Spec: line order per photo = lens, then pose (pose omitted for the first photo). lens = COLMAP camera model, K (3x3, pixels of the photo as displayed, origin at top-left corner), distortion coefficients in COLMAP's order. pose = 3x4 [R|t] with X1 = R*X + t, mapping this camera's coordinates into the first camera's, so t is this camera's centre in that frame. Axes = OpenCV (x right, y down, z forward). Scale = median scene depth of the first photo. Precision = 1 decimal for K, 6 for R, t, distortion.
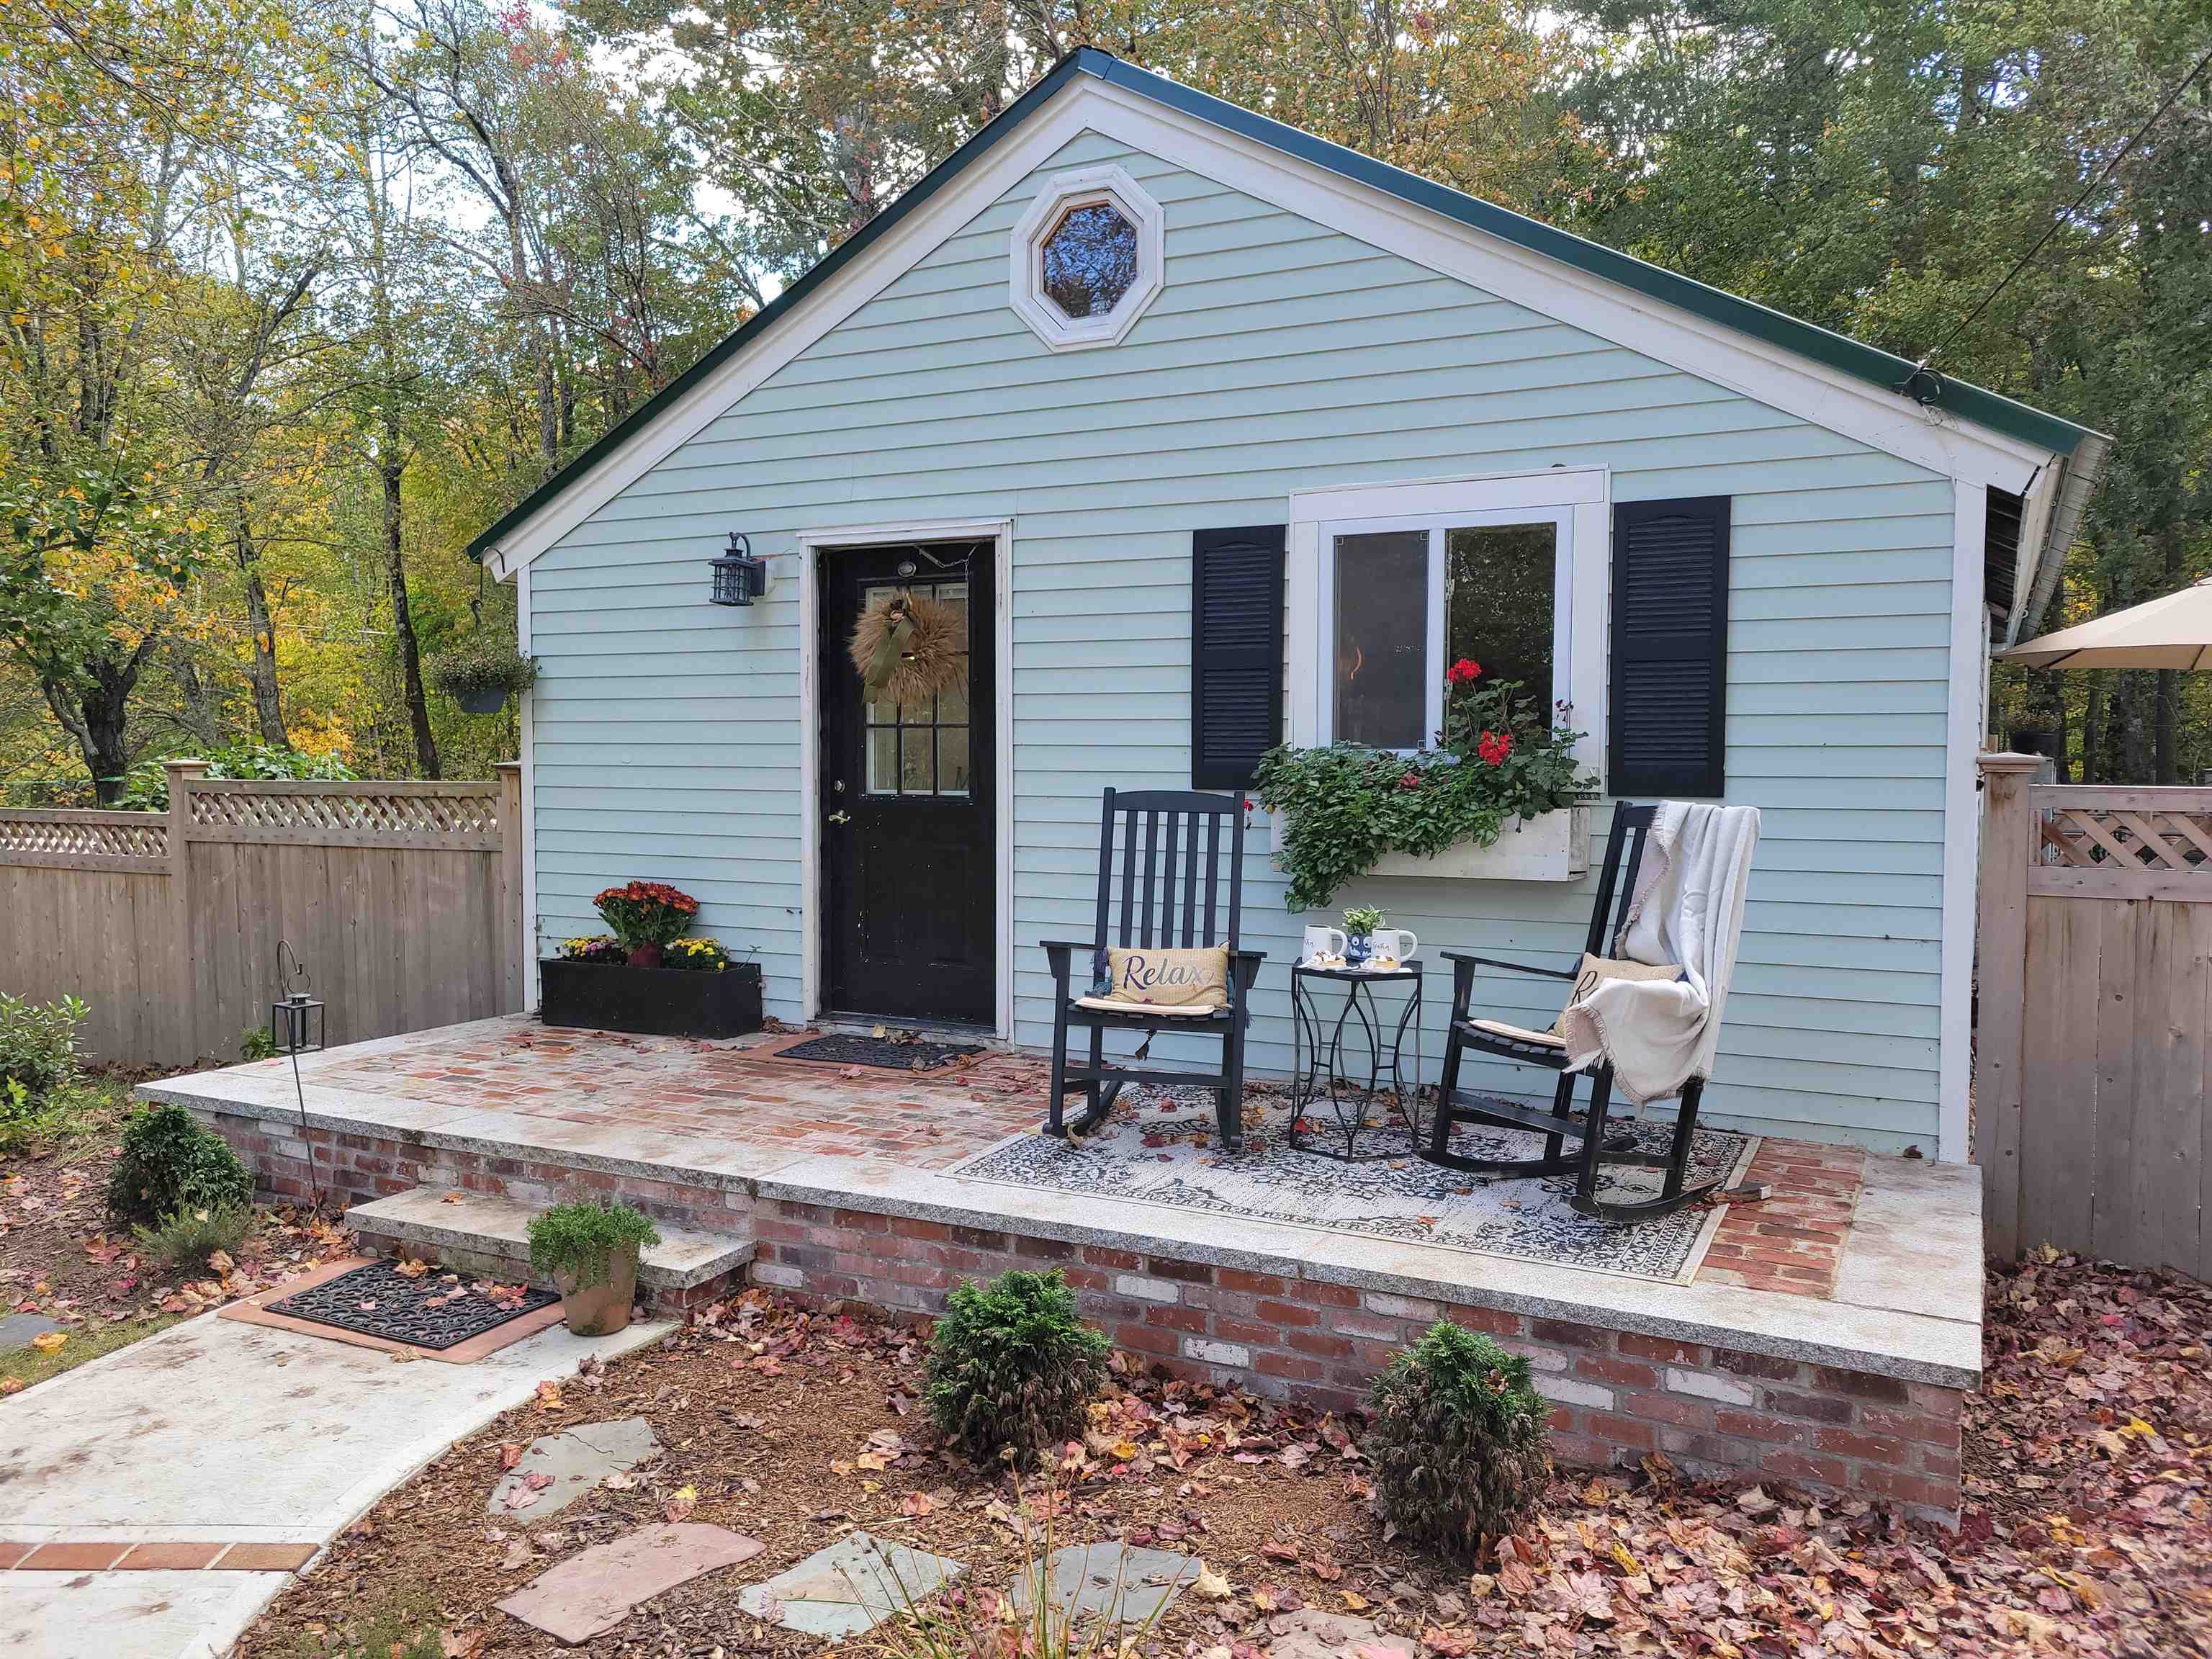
lens RADIAL K [[1646.3, 0, 1108.4], [0, 1646.3, 806.6], [0, 0, 1]] dist [0.039351, -0.000144]
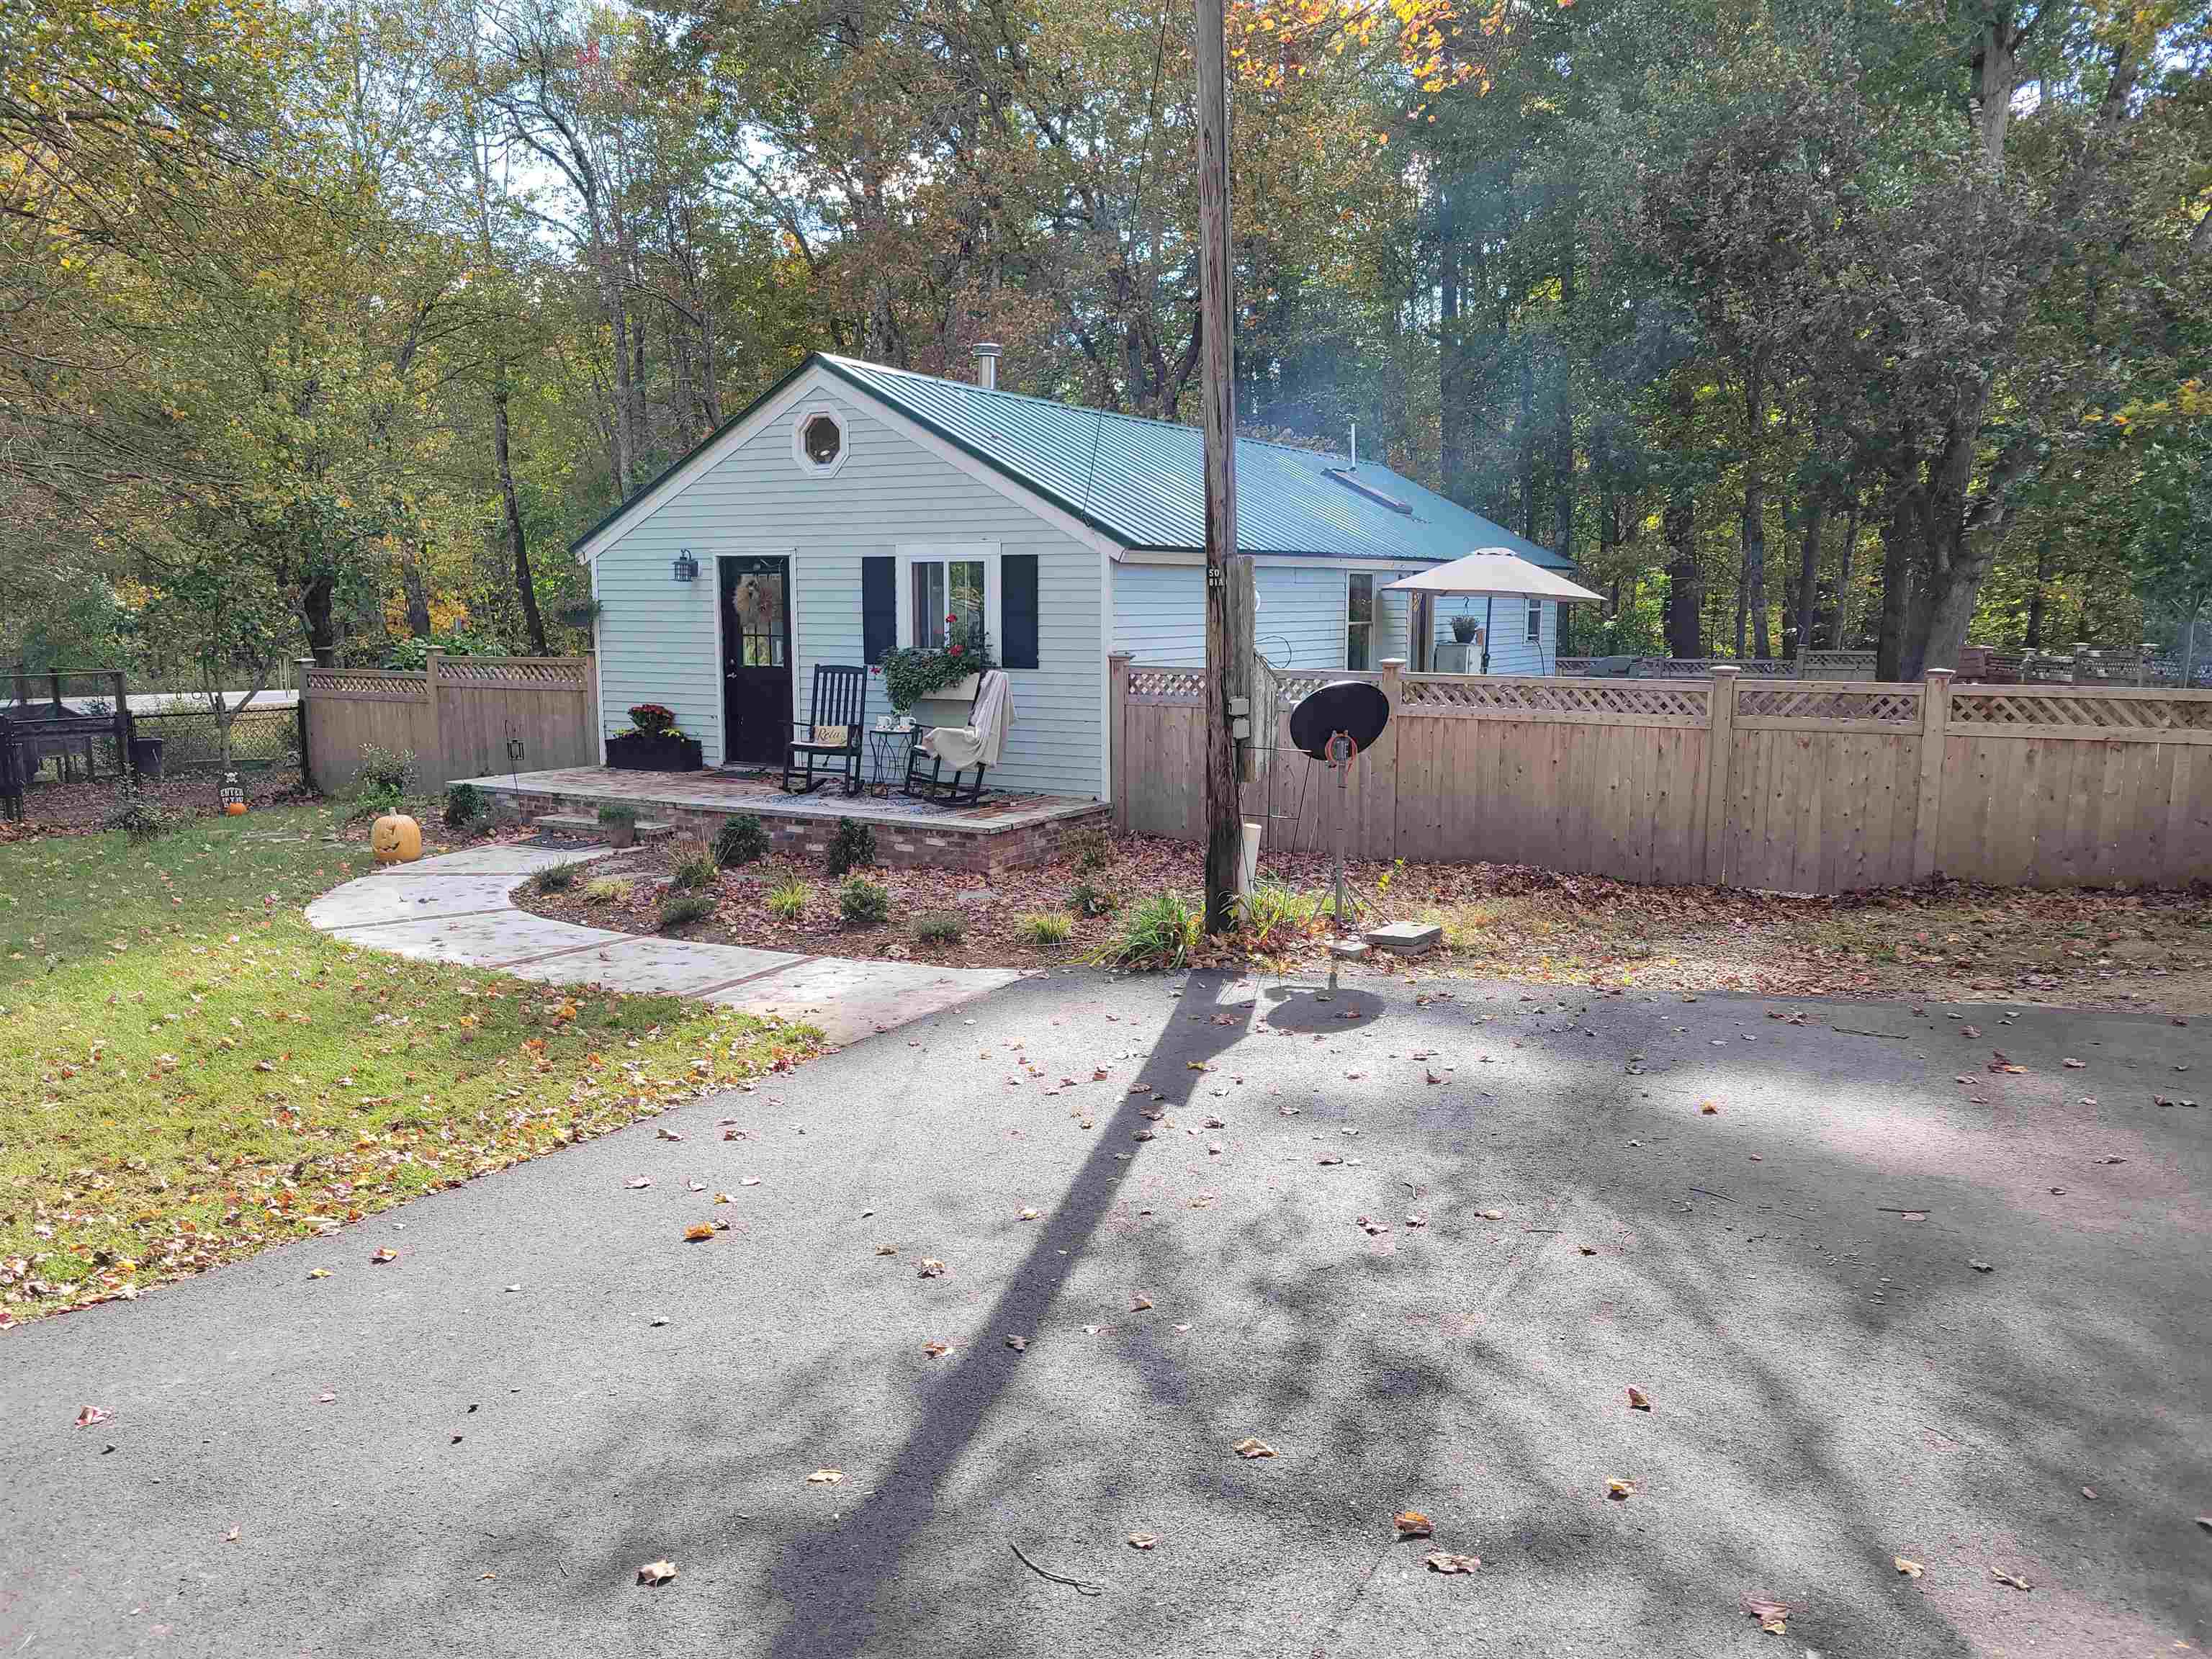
lens RADIAL K [[1650.4, 0, 1106.0], [0, 1650.4, 829.5], [0, 0, 1]] dist [0.048389, 0.000610]
pose [[0.998422, 0.008242, -0.055557, 0.491652], [-0.002916, 0.995447, 0.095276, -0.001200], [0.056089, -0.094963, 0.993899, -1.290104]]
